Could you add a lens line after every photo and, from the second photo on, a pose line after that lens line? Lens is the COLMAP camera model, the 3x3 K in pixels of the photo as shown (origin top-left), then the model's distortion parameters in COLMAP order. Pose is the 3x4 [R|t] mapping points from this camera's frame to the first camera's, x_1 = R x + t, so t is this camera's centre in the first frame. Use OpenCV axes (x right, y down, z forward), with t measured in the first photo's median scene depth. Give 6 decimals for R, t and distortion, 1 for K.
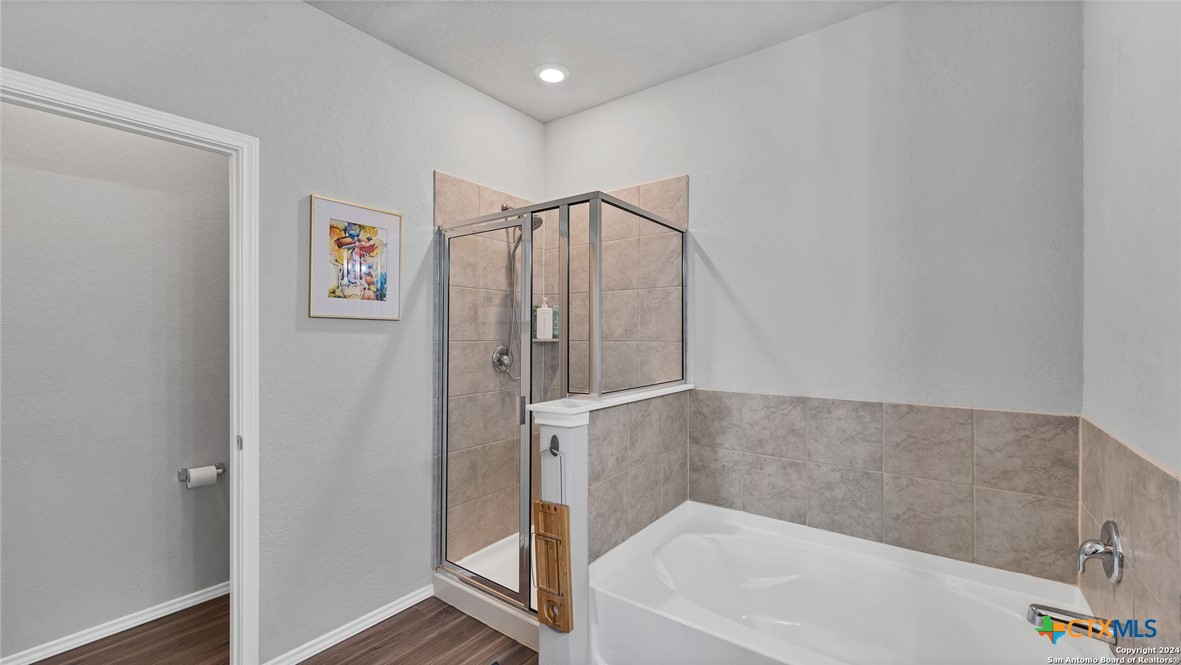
lens RADIAL K [[483.7, 0, 600.8], [0, 483.7, 326.7], [0, 0, 1]] dist [0.005118, 0.000045]
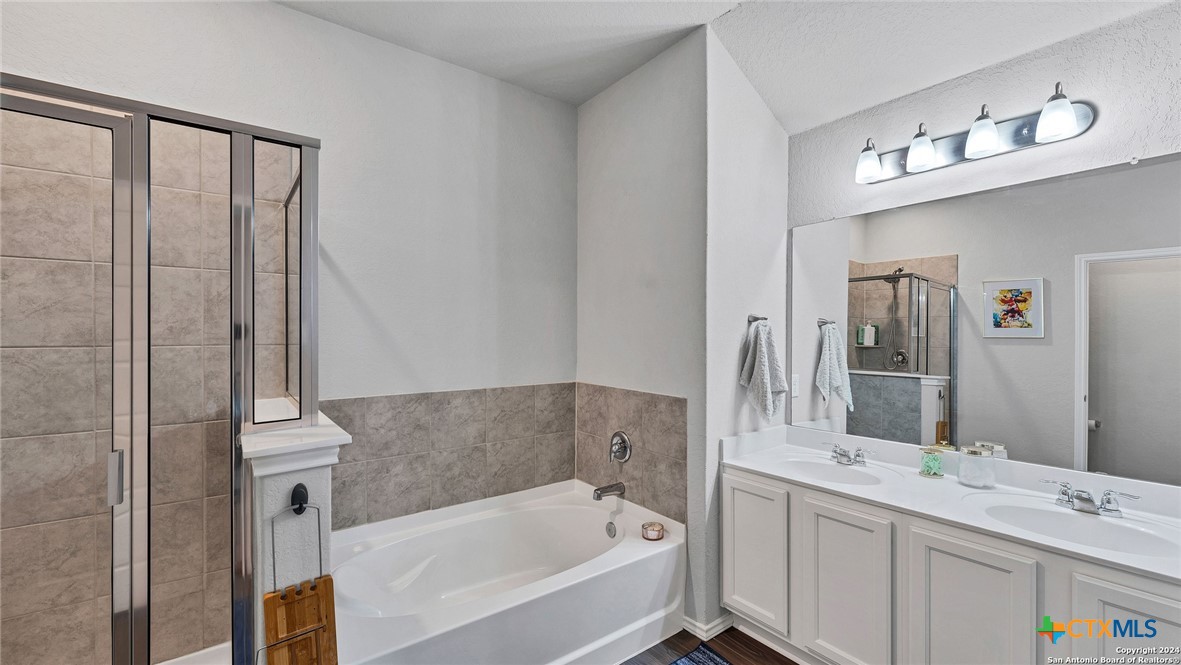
lens RADIAL K [[483.7, 0, 597.3], [0, 483.7, 335.5], [0, 0, 1]] dist [0.005118, 0.000045]
pose [[0.299973, -0.005139, 0.953934, -0.530174], [-0.017425, 0.999789, 0.010865, -0.000641], [-0.953789, -0.019881, 0.299820, 0.339773]]
